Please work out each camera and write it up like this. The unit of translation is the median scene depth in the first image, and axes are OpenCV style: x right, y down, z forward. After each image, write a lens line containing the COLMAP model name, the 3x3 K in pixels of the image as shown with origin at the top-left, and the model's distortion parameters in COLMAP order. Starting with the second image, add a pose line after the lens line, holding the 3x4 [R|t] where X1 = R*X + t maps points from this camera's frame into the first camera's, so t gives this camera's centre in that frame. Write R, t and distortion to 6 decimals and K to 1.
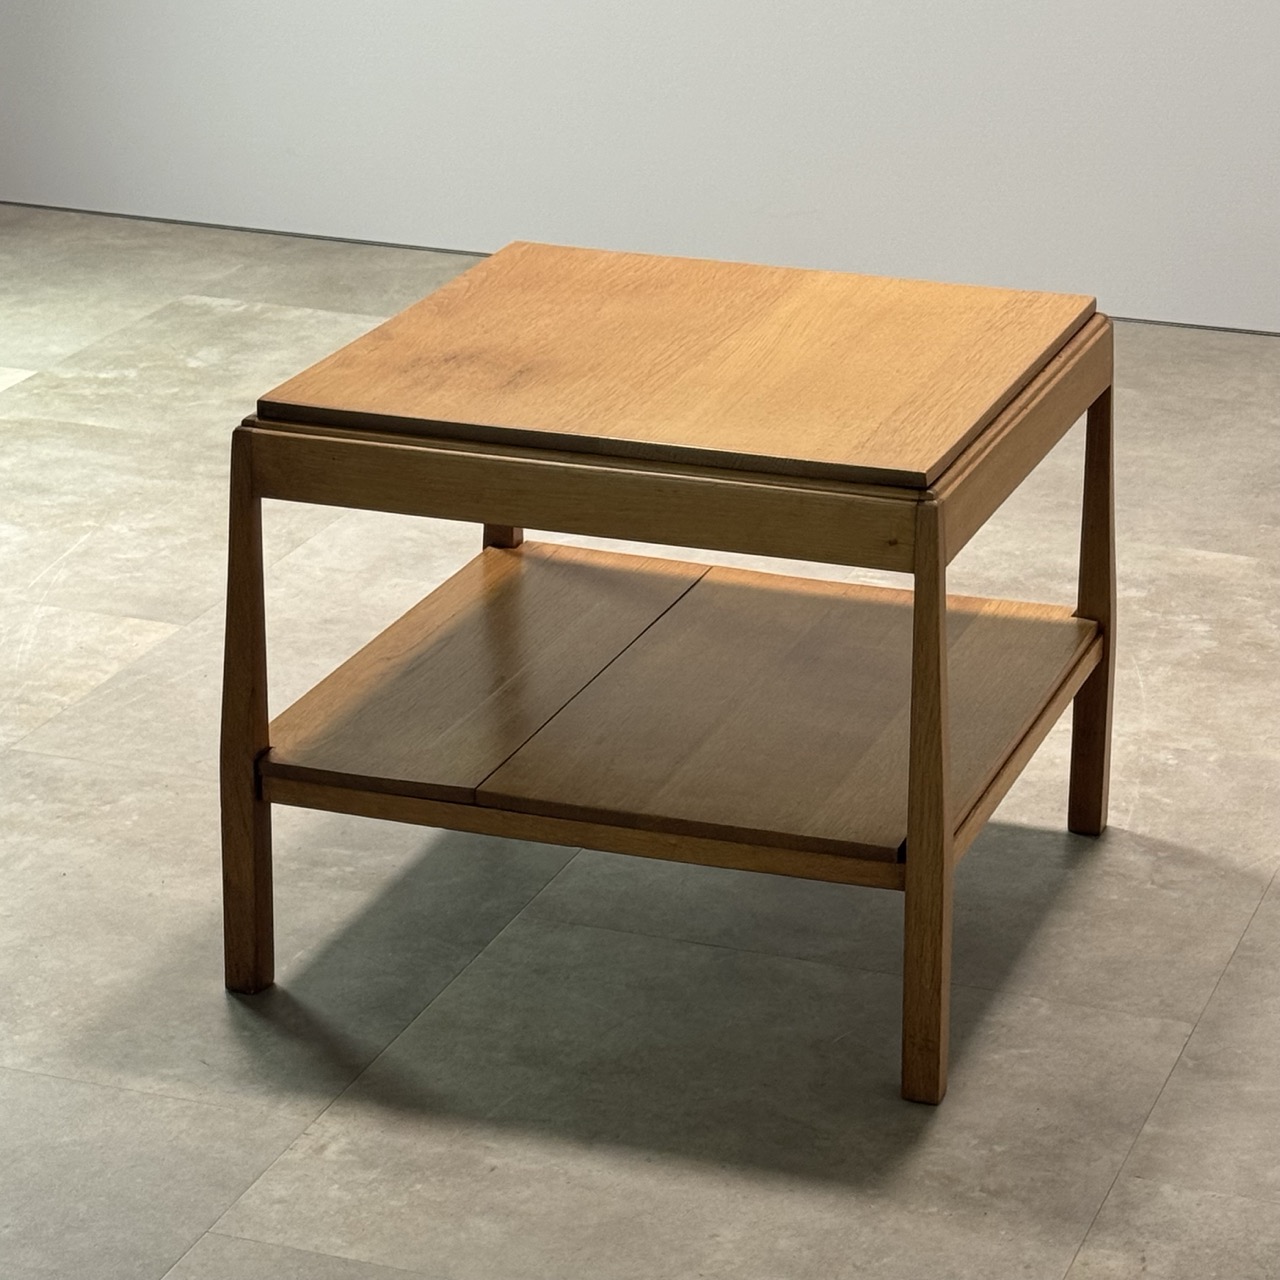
lens RADIAL K [[4139.2, 0, 640.0], [0, 4139.2, 640.0], [0, 0, 1]] dist [0.315283, -0.967749]
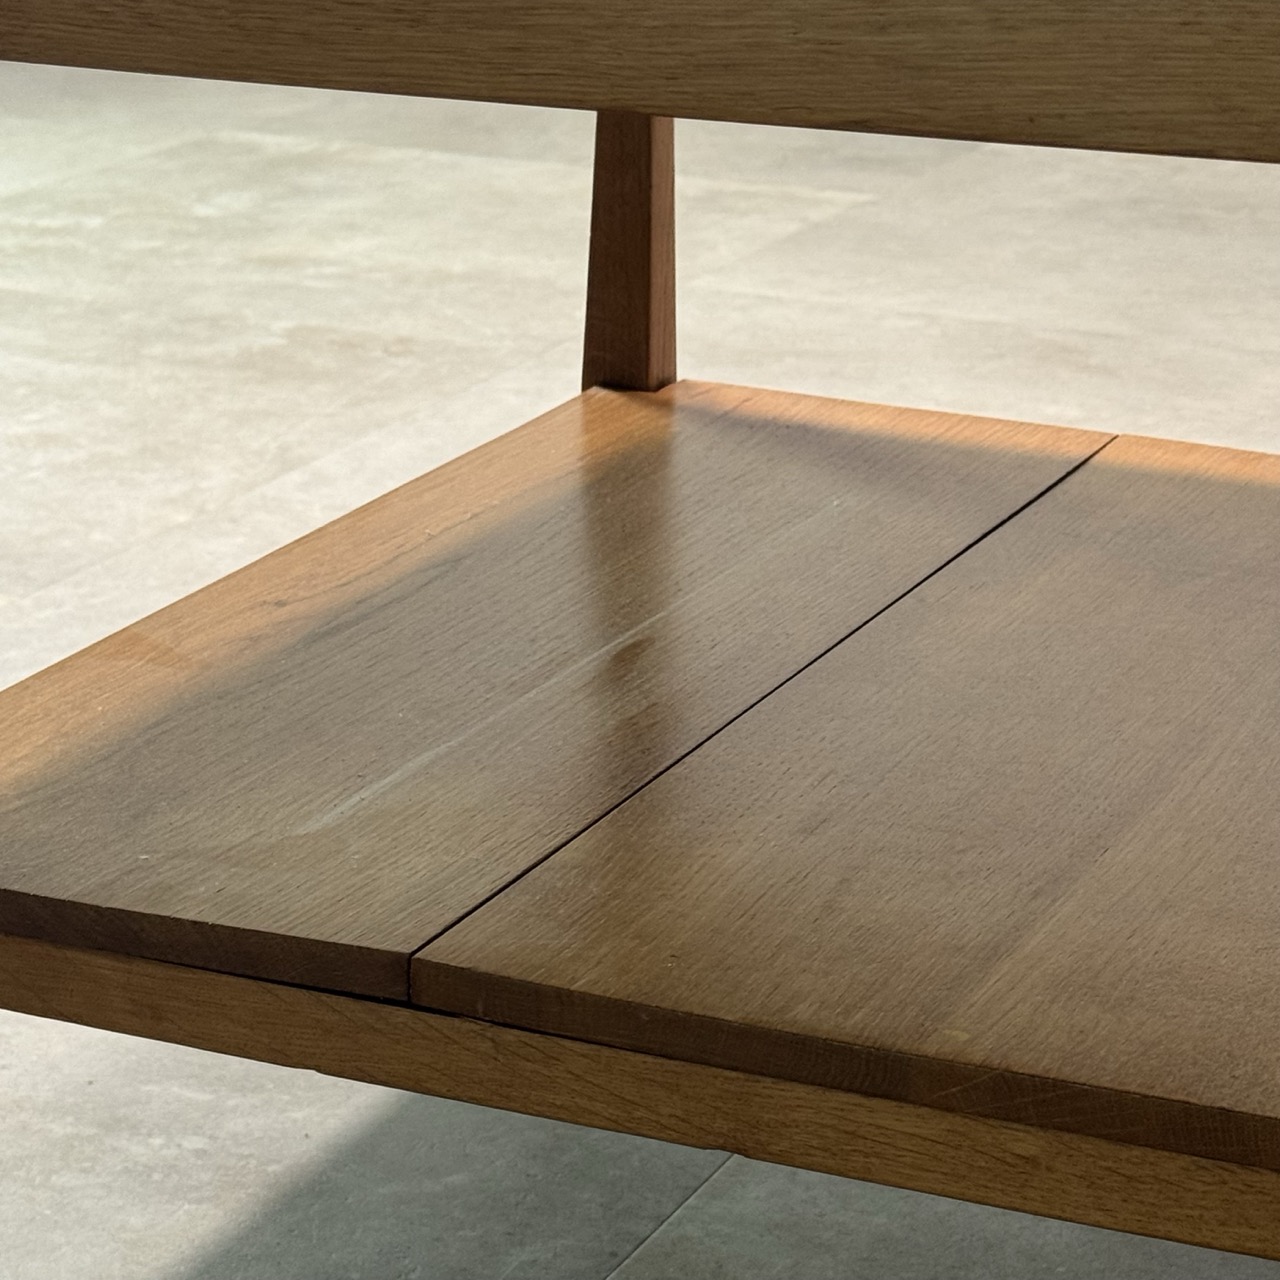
lens RADIAL K [[4139.2, 0, 640.0], [0, 4139.2, 640.0], [0, 0, 1]] dist [0.315283, -0.967749]
pose [[0.996885, 0.025958, -0.074476, 0.001183], [-0.028594, 0.998994, -0.034543, 0.018781], [0.073504, 0.036565, 0.996624, 0.575402]]
